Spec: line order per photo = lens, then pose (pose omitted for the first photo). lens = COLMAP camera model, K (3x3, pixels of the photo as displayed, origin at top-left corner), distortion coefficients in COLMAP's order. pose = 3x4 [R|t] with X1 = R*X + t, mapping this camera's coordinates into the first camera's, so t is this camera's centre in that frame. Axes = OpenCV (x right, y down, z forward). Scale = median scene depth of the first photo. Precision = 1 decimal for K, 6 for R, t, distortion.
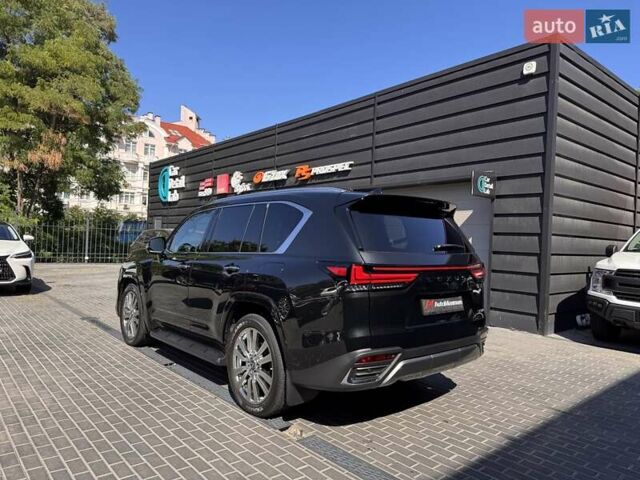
lens RADIAL K [[450.1, 0, 323.3], [0, 450.1, 237.4], [0, 0, 1]] dist [0.016454, -0.018098]
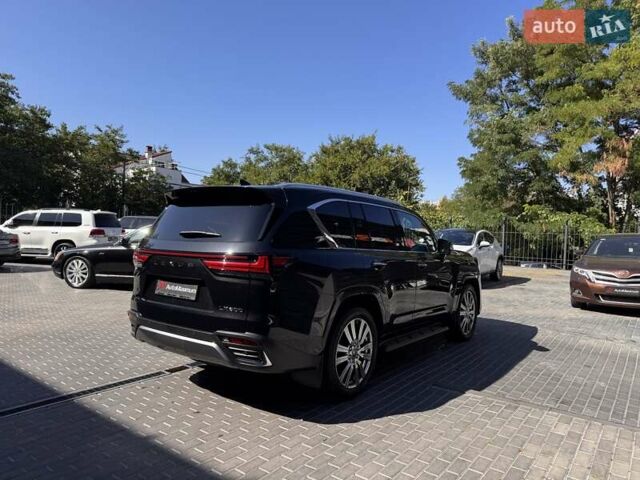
lens RADIAL K [[450.1, 0, 321.2], [0, 450.1, 239.9], [0, 0, 1]] dist [0.016454, -0.018098]
pose [[0.199774, -0.017157, -0.979692, 0.383530], [-0.008684, 0.999776, -0.019280, 0.015045], [0.979804, 0.012360, 0.199580, 0.316277]]
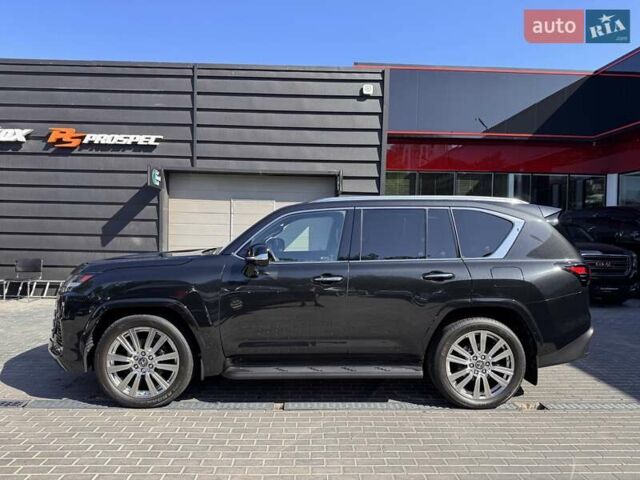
lens RADIAL K [[450.1, 0, 322.8], [0, 450.1, 235.4], [0, 0, 1]] dist [0.016454, -0.018098]
pose [[0.621673, -0.033286, 0.782570, -0.364595], [-0.007923, 0.998778, 0.048777, -0.021089], [-0.783237, -0.036524, 0.620649, 0.190889]]
